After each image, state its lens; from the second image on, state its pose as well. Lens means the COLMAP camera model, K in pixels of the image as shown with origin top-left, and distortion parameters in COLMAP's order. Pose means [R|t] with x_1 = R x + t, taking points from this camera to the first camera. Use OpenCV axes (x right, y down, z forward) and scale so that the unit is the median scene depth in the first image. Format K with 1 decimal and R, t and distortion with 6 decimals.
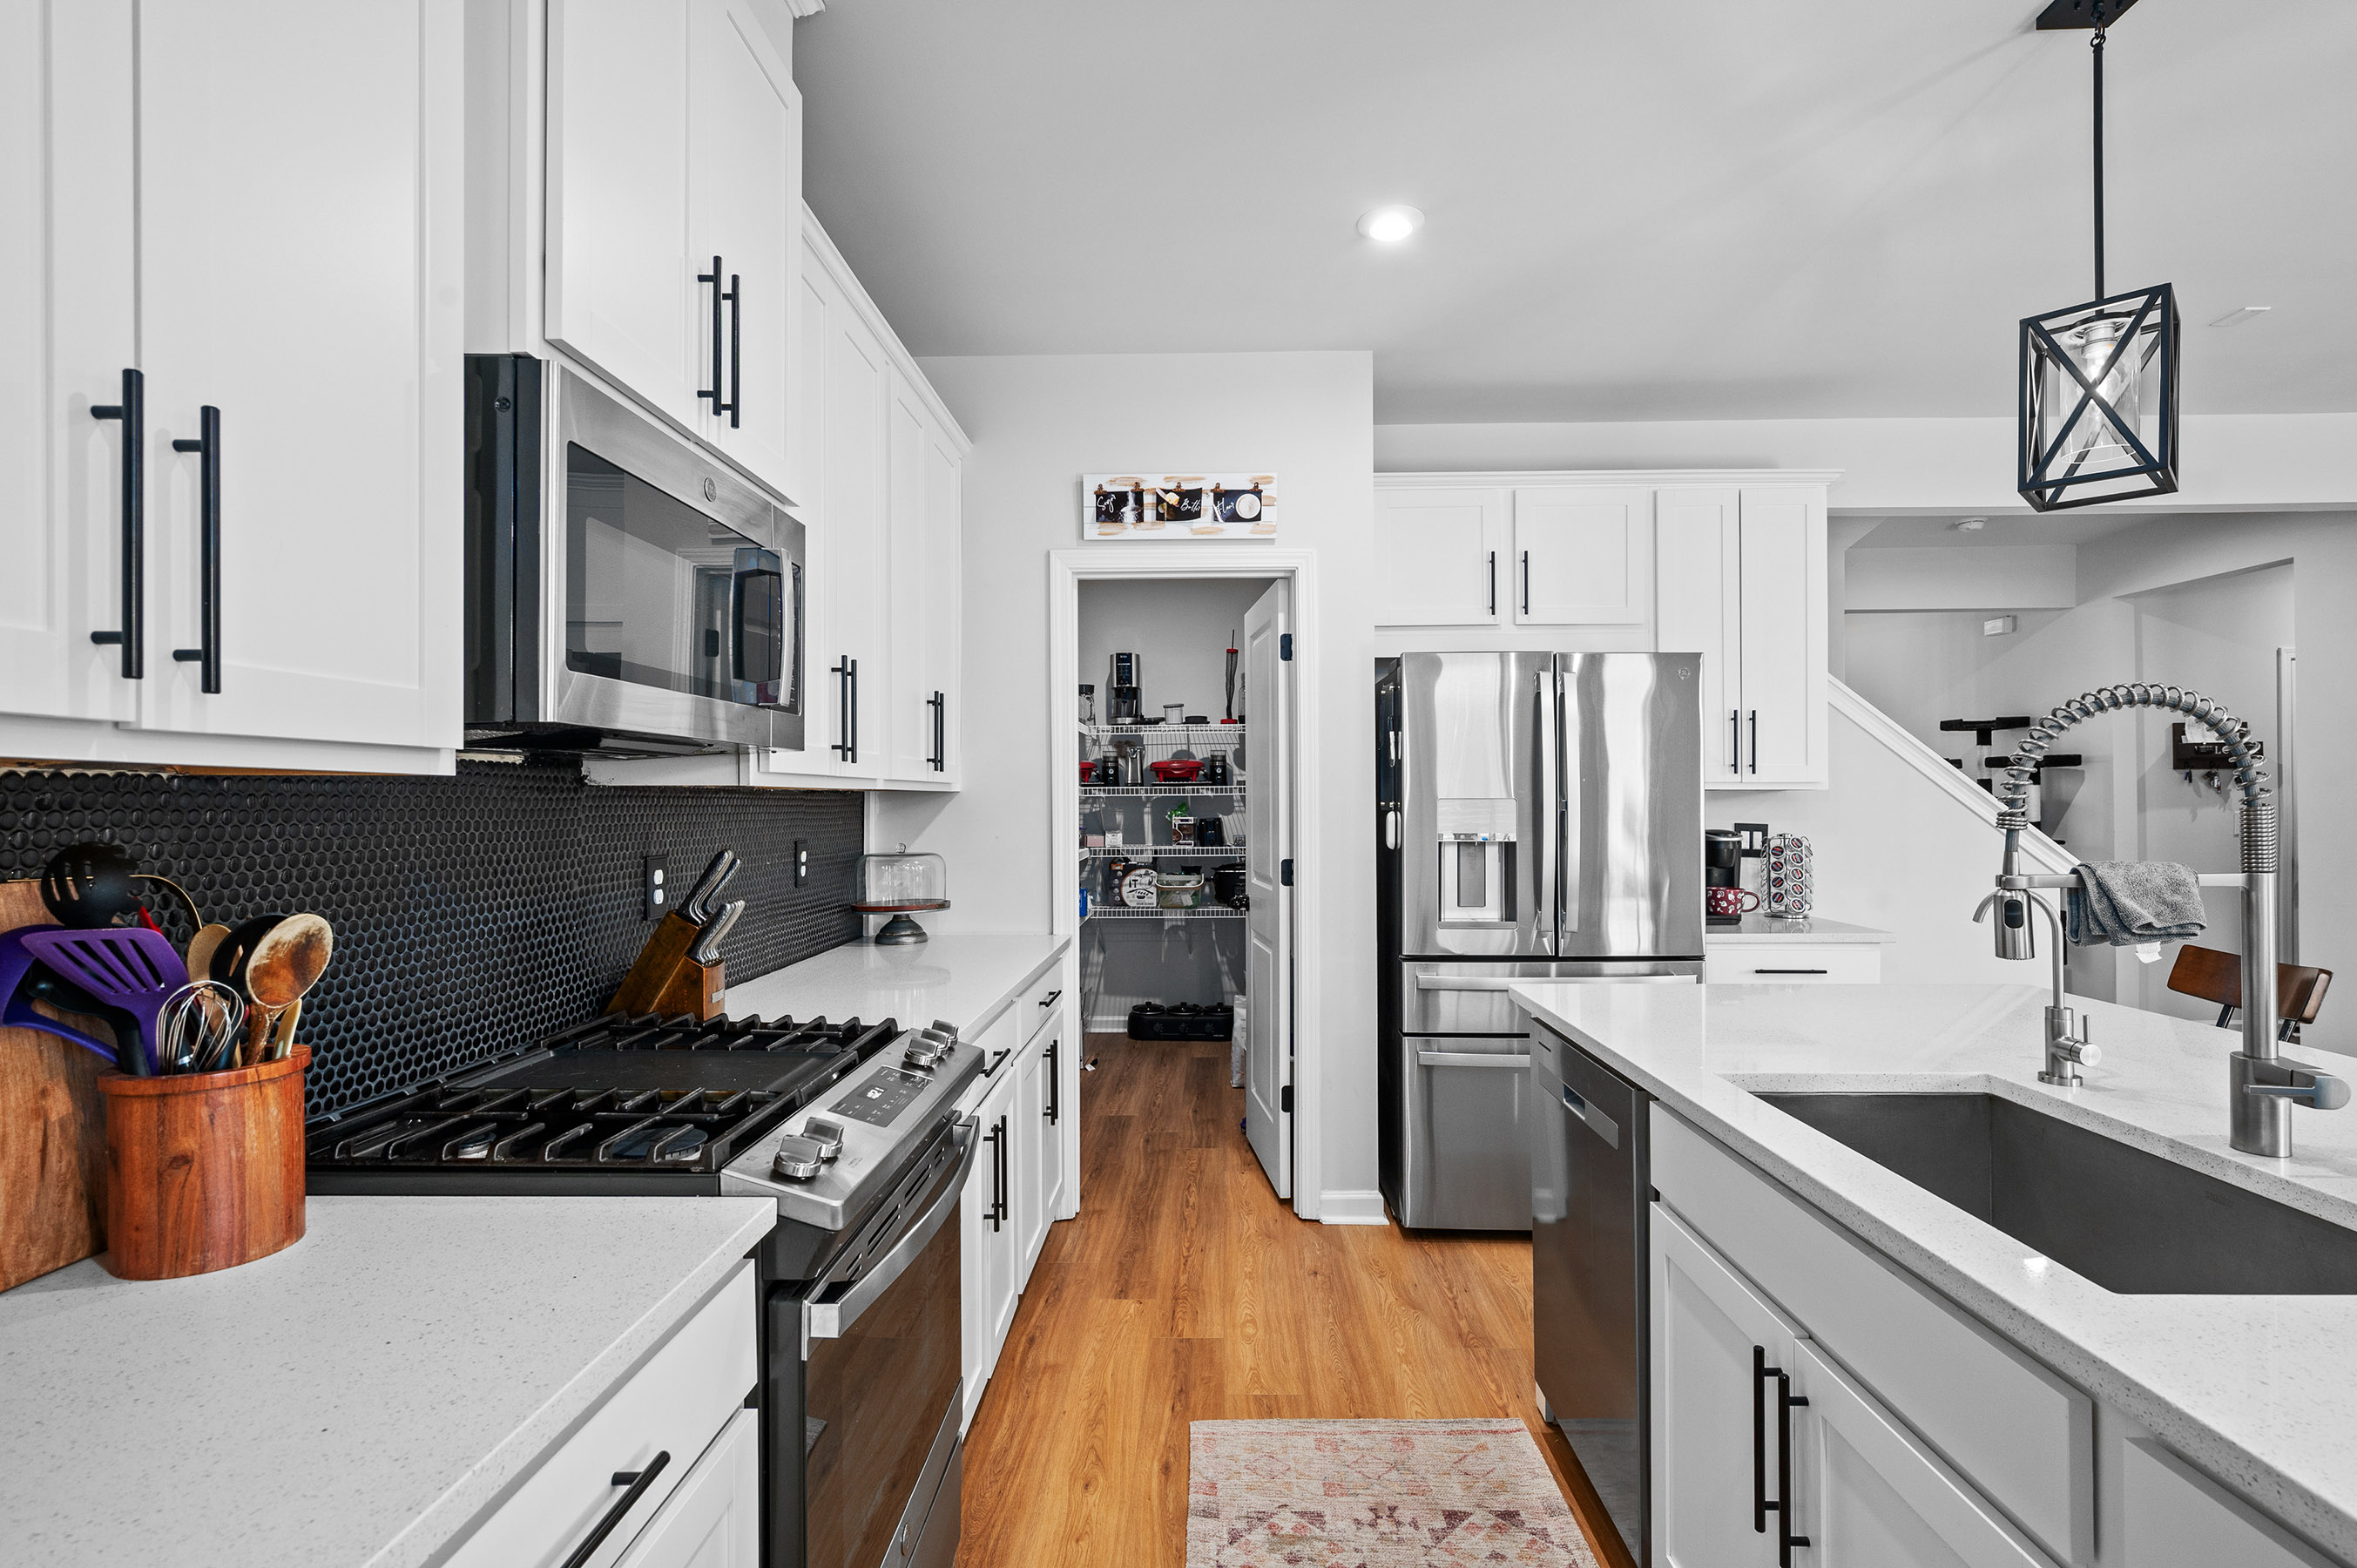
lens RADIAL K [[1115.7, 0, 1174.3], [0, 1115.7, 791.7], [0, 0, 1]] dist [-0.009361, -0.000003]
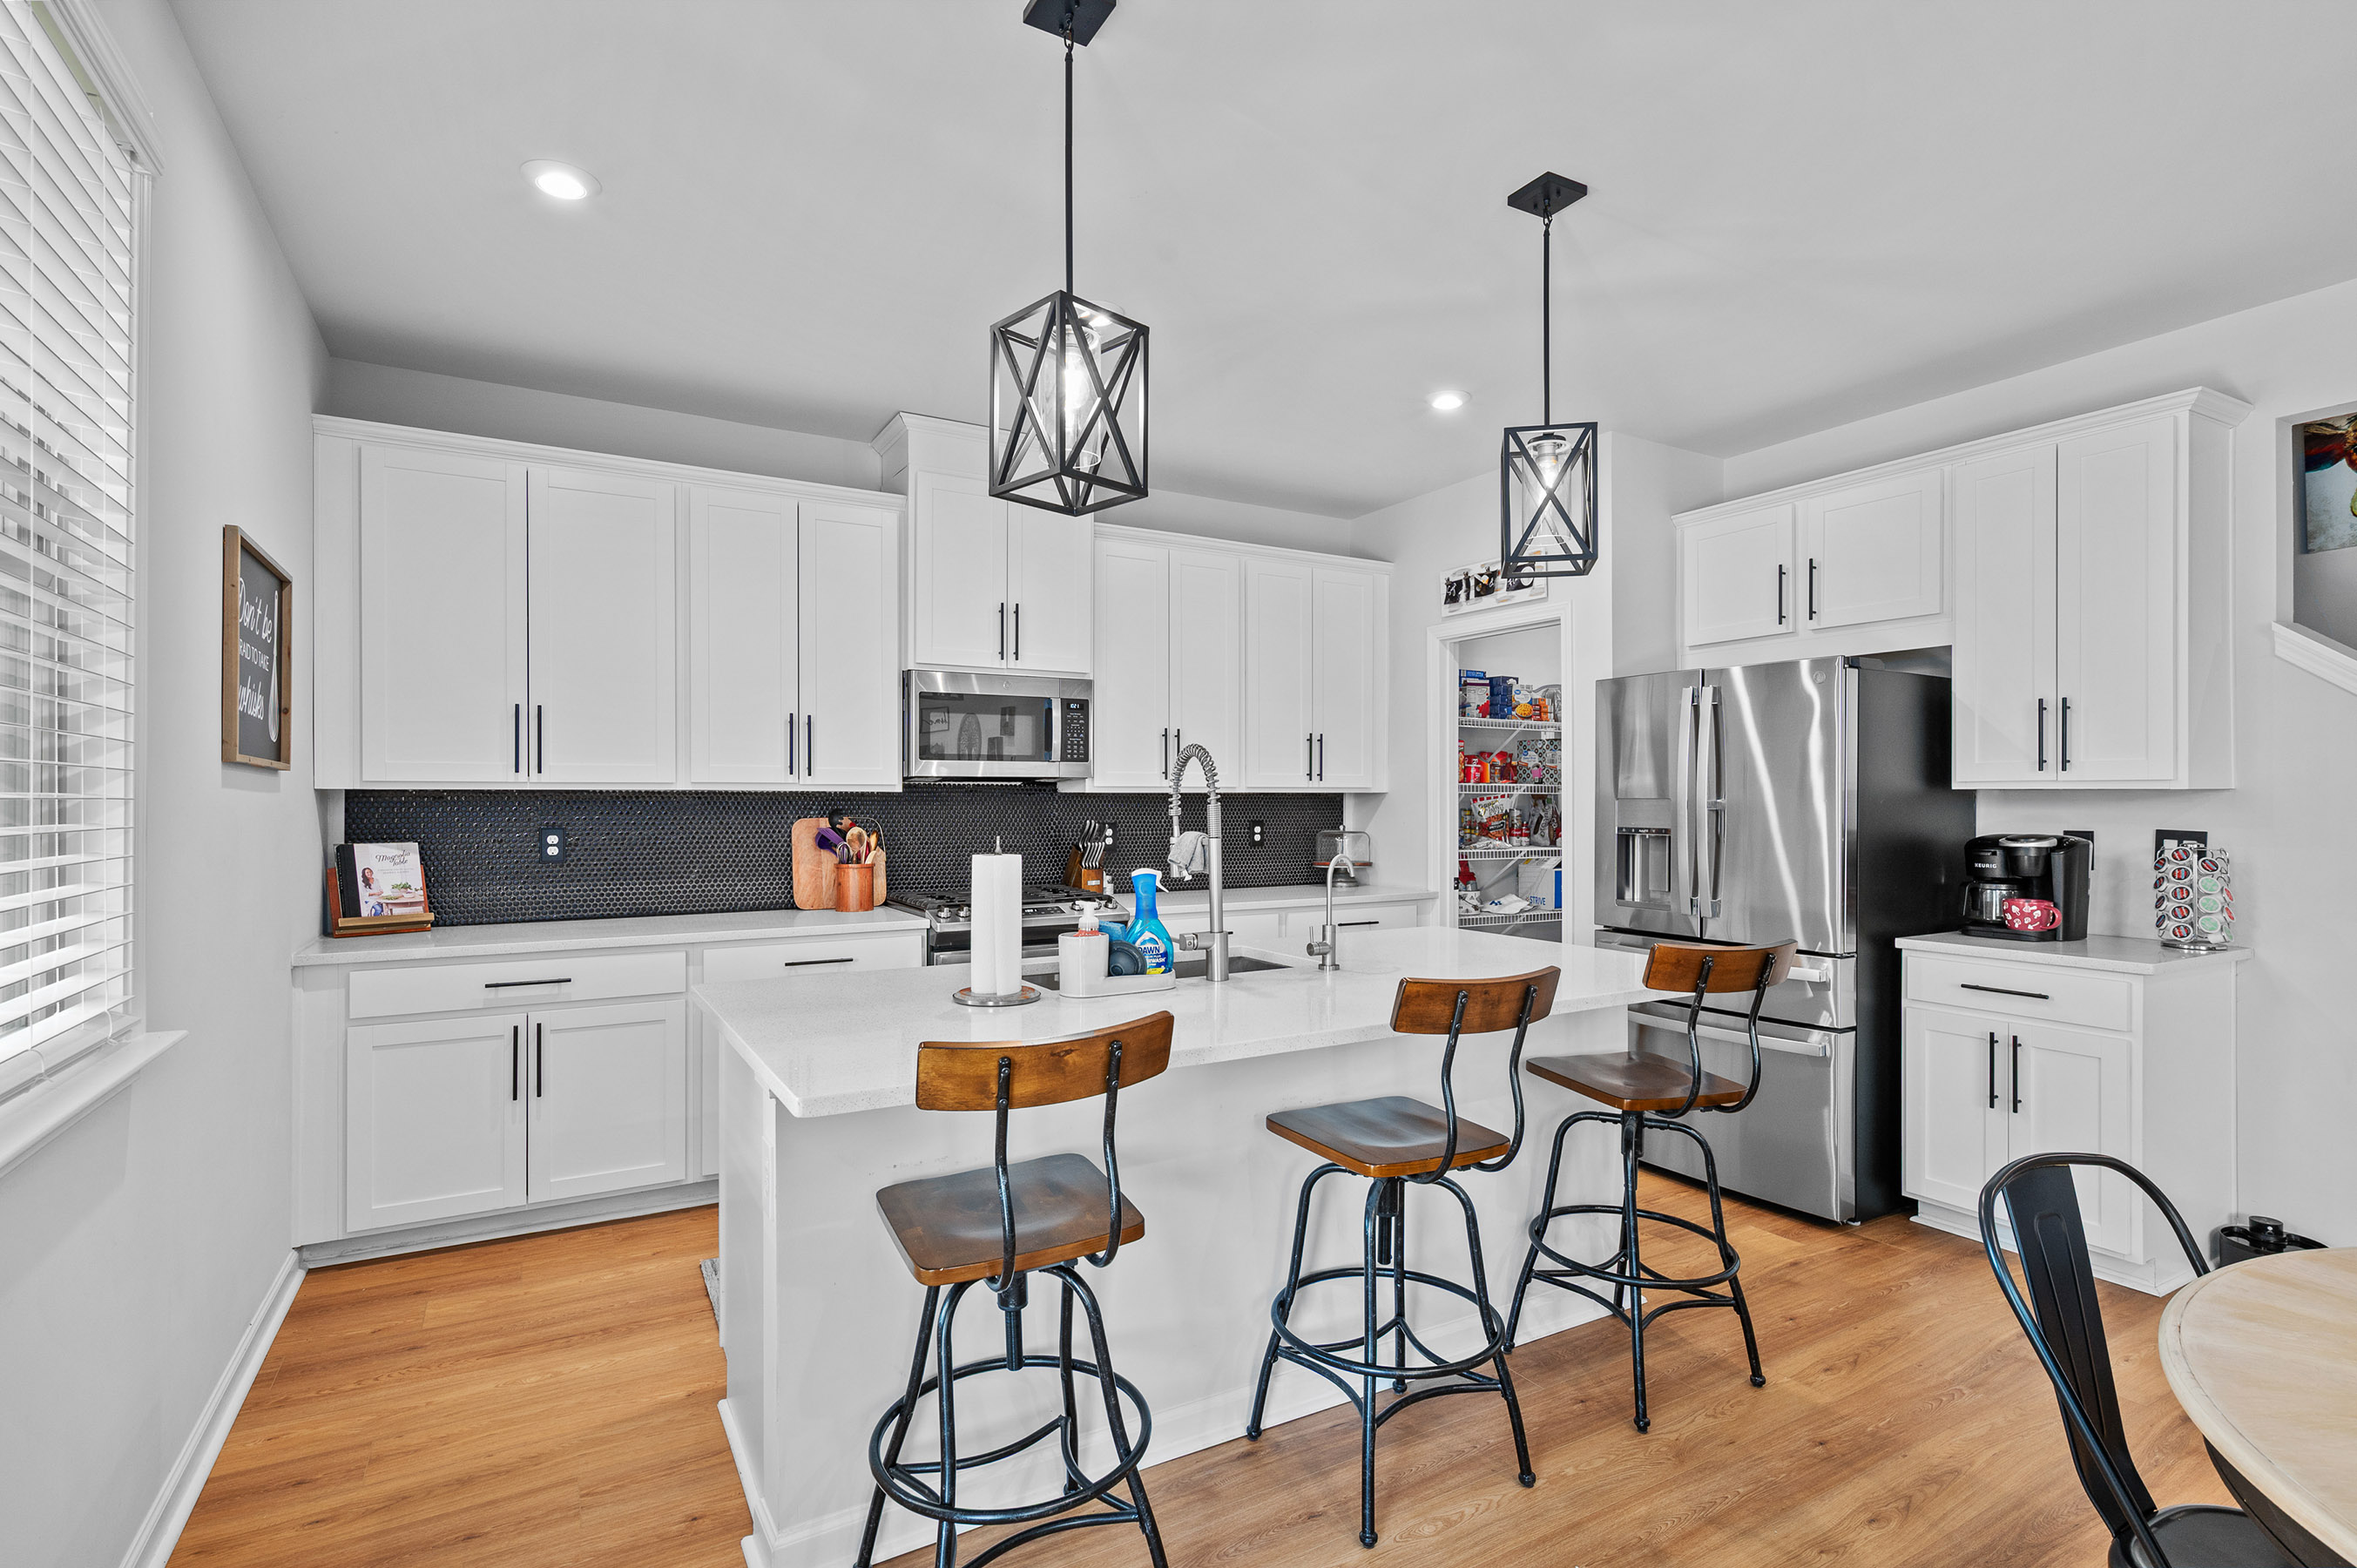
lens RADIAL K [[1115.7, 0, 1178.0], [0, 1115.7, 801.8], [0, 0, 1]] dist [-0.009361, -0.000003]
pose [[0.528711, 0.006106, -0.848780, 0.963215], [0.003968, 0.999945, 0.009665, -0.003479], [0.848793, -0.008478, 0.528658, -0.049080]]
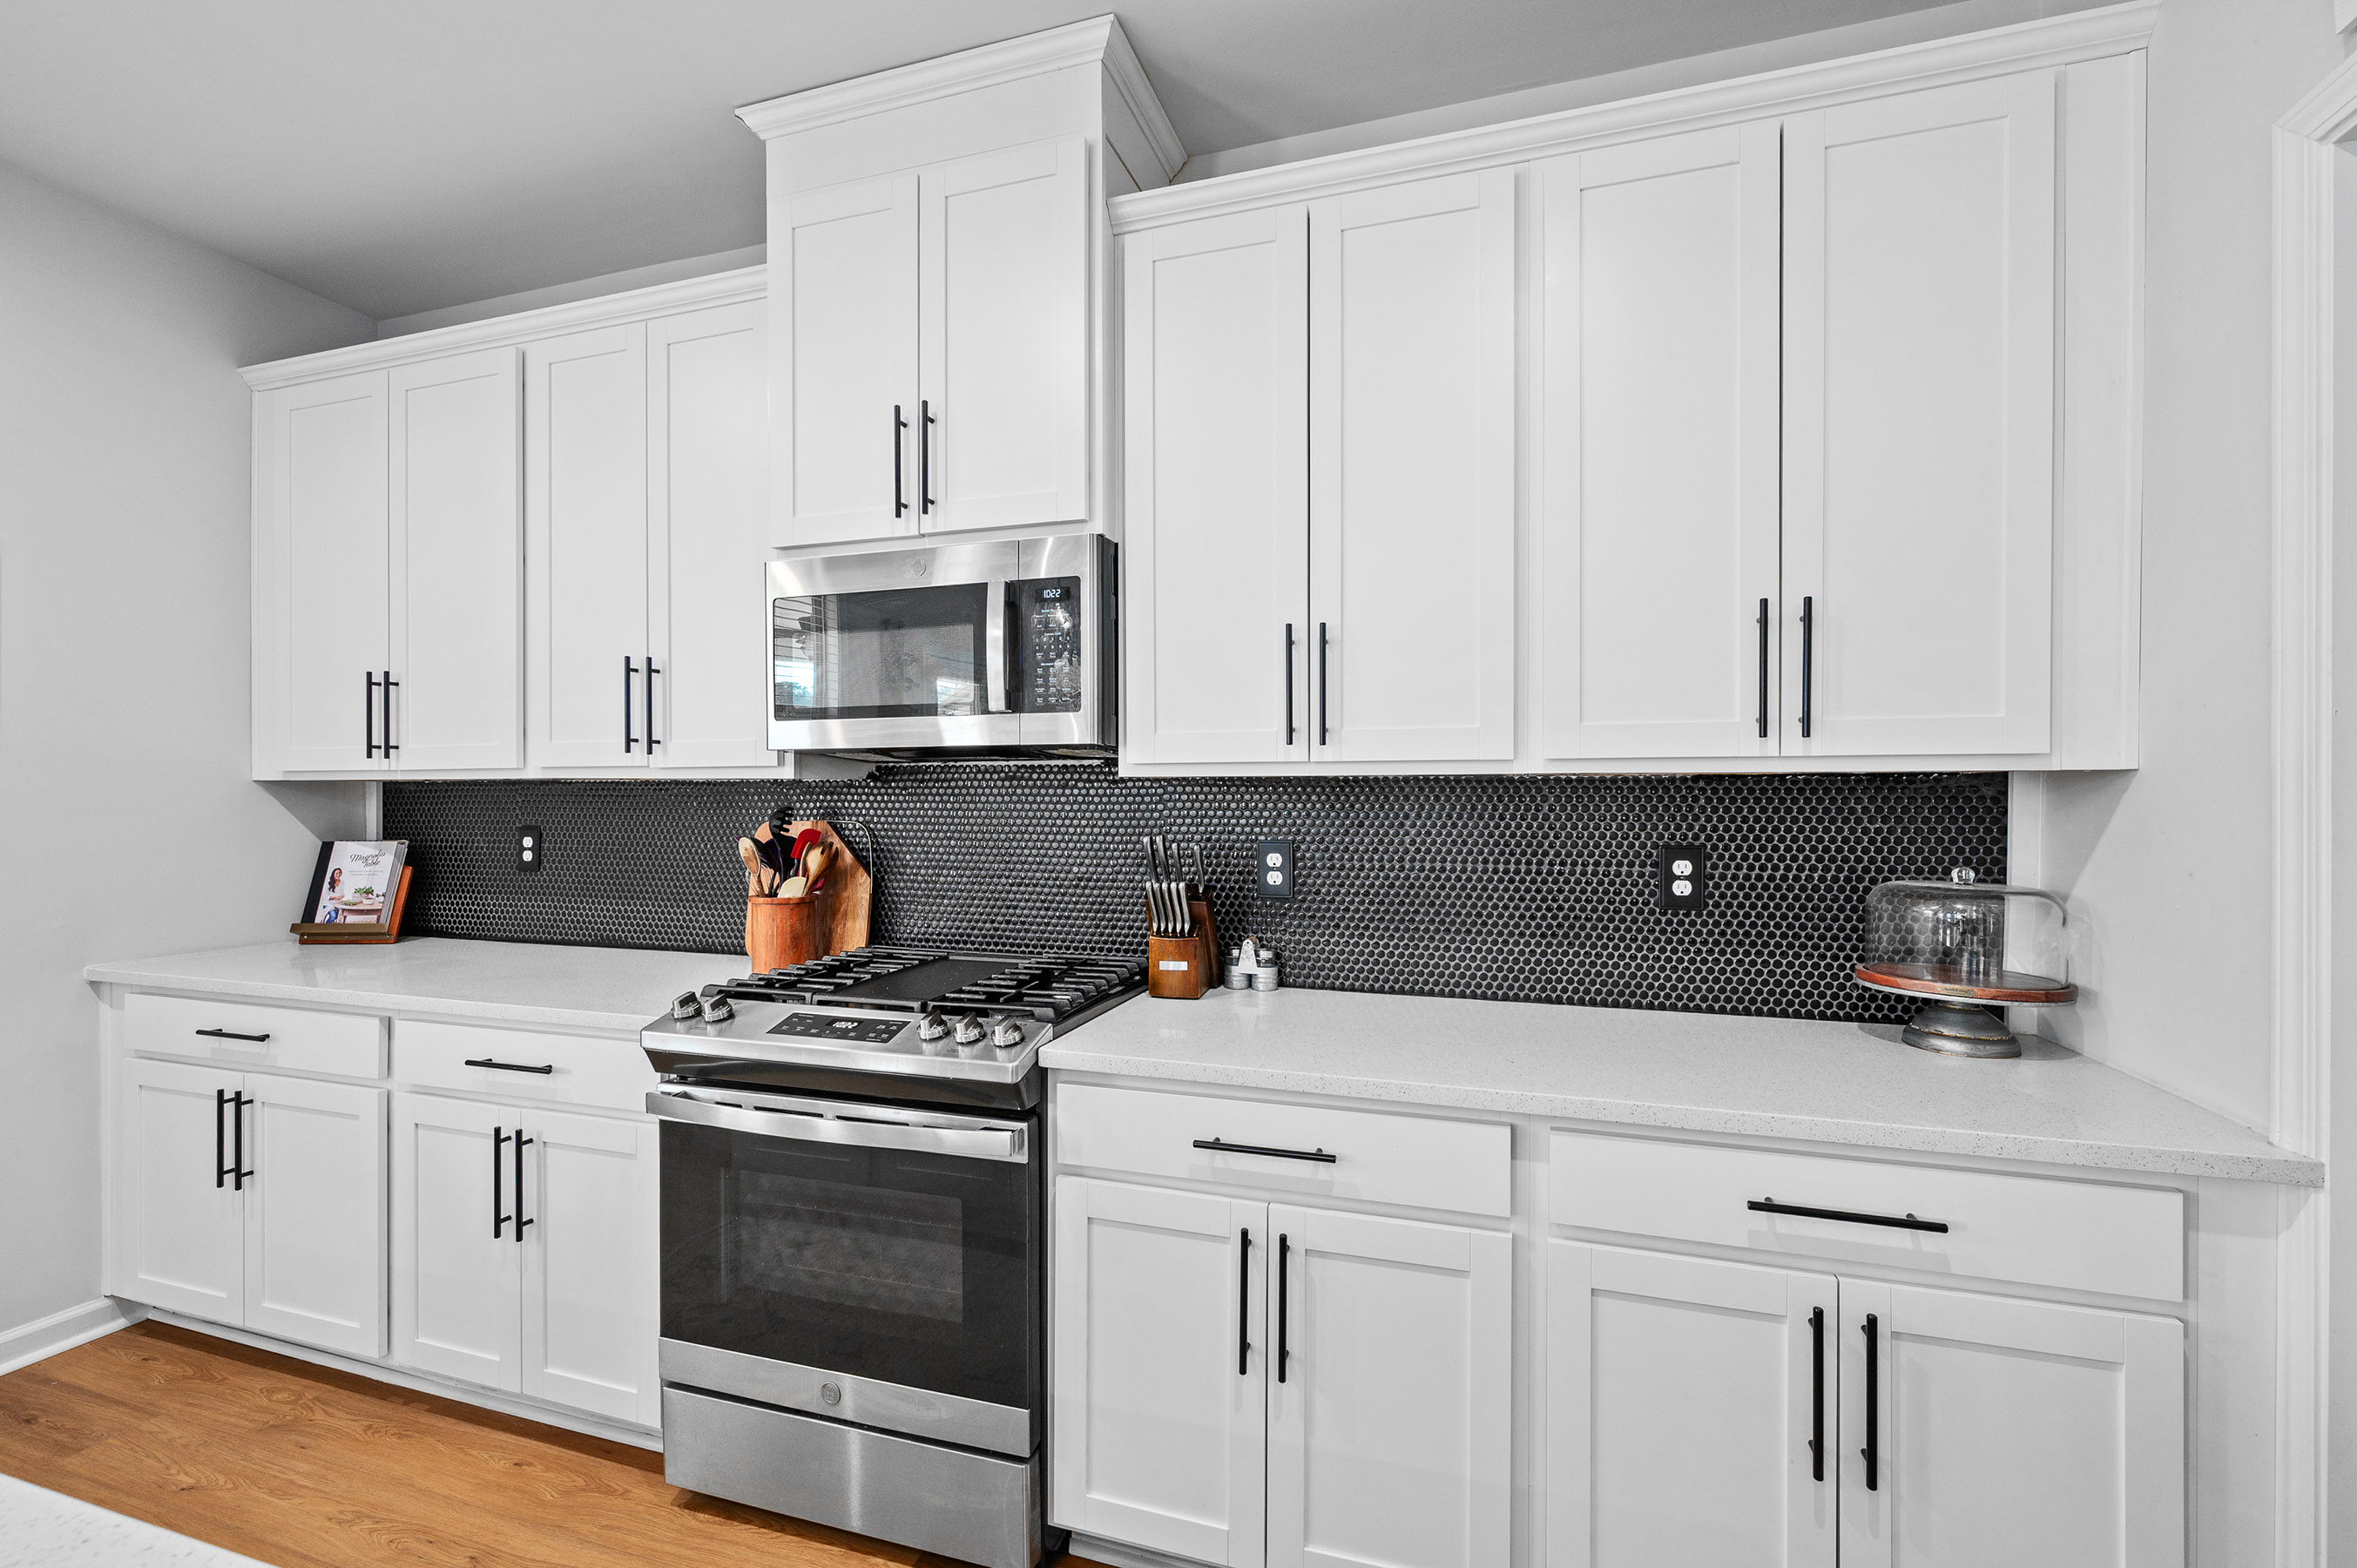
lens RADIAL K [[1017.4, 0, 1175.6], [0, 1017.4, 805.3], [0, 0, 1]] dist [0.001164, 0.000436]
pose [[-0.273403, 0.016646, -0.961756, 0.326987], [0.007834, 0.999856, 0.015079, 0.005028], [0.961868, -0.003411, -0.273494, 0.743217]]
